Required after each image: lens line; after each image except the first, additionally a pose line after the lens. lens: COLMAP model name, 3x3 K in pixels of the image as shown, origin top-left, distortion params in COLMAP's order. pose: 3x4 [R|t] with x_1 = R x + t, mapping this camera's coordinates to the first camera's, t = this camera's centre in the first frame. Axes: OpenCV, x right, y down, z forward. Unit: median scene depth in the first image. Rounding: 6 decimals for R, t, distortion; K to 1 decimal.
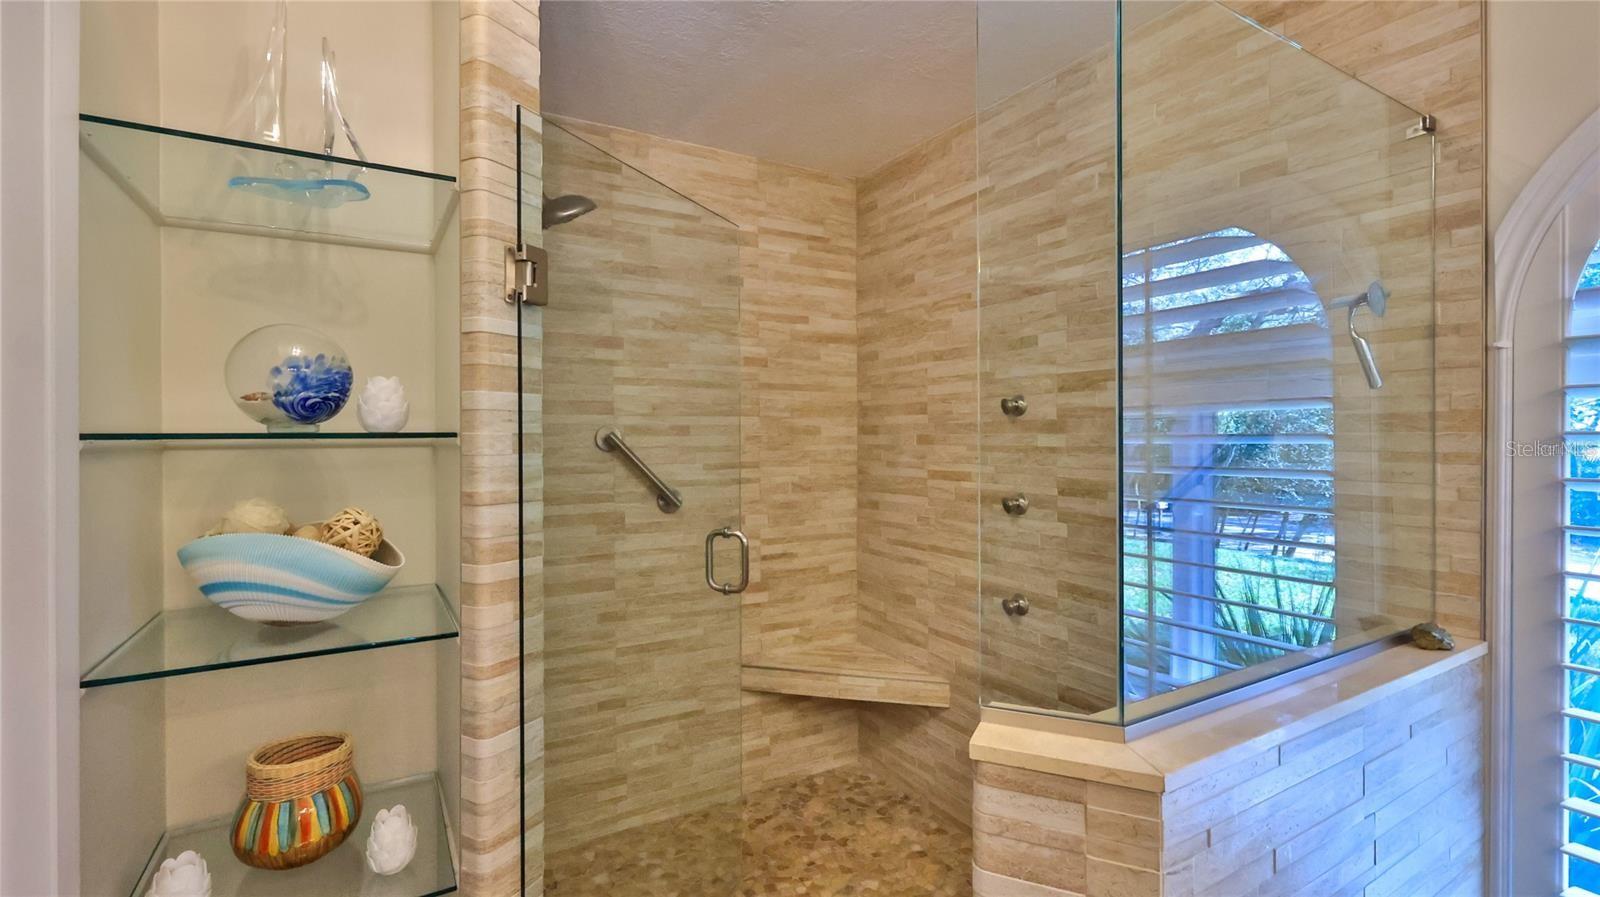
lens RADIAL K [[708.0, 0, 794.8], [0, 708.0, 439.8], [0, 0, 1]] dist [-0.000279, -0.000281]
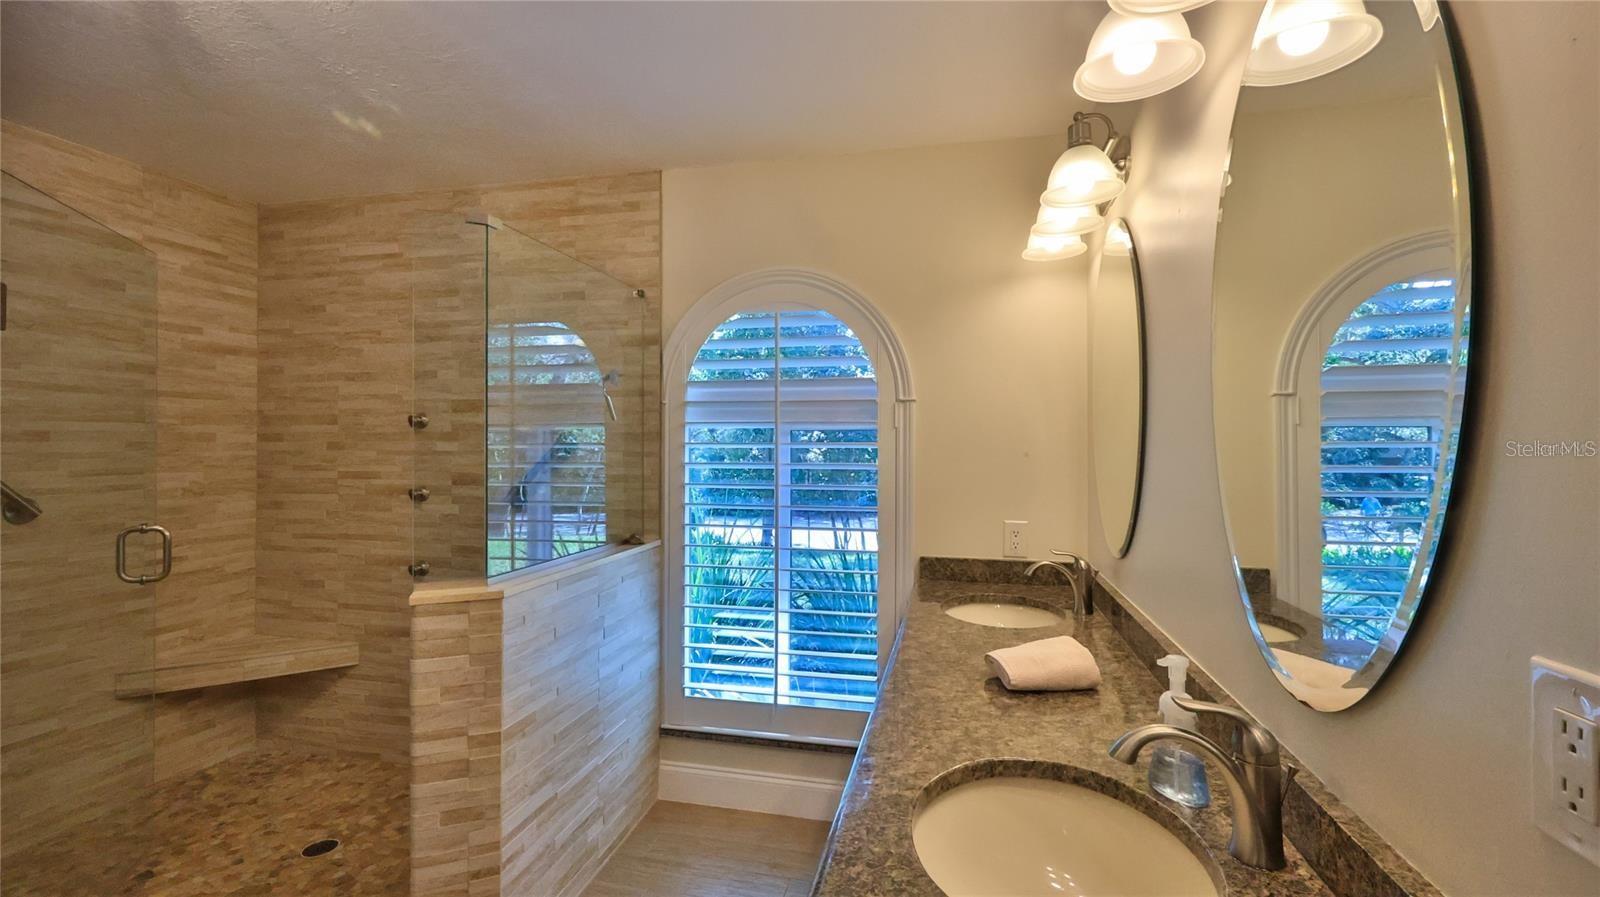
lens RADIAL K [[708.0, 0, 794.8], [0, 708.0, 439.8], [0, 0, 1]] dist [-0.000279, -0.000281]
pose [[0.686601, 0.007553, 0.726995, -0.150736], [0.000357, 0.999942, -0.010726, 0.002548], [-0.727034, 0.007624, 0.686559, -0.378558]]
